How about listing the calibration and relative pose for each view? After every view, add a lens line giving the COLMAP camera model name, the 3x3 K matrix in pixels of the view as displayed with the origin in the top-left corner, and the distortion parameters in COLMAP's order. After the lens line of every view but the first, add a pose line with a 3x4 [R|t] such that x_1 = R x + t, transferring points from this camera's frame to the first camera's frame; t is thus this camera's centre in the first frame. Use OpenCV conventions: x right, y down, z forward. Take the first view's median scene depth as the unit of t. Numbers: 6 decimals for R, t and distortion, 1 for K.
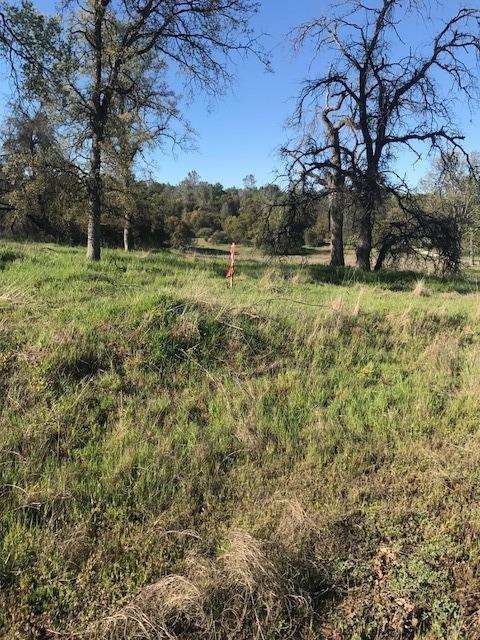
lens RADIAL K [[561.2, 0, 240.0], [0, 561.2, 320.0], [0, 0, 1]] dist [0.070525, 0.005158]
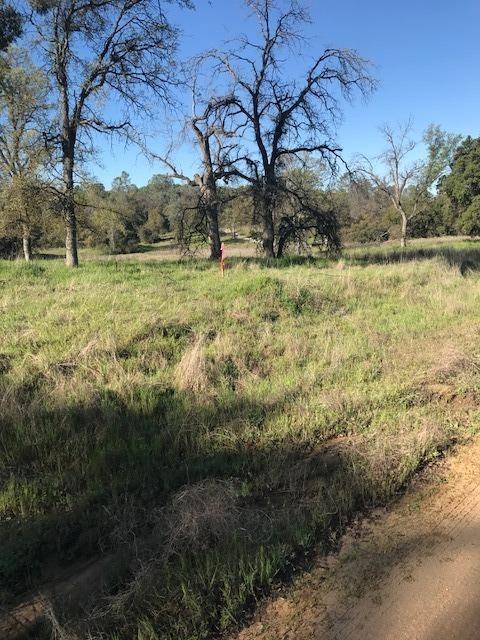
lens RADIAL K [[561.2, 0, 240.0], [0, 561.2, 320.0], [0, 0, 1]] dist [0.070525, 0.005158]
pose [[0.951790, -0.117662, 0.283287, -0.212942], [0.115629, 0.993004, 0.023948, 0.009099], [-0.284123, 0.009963, 0.958736, -0.152443]]
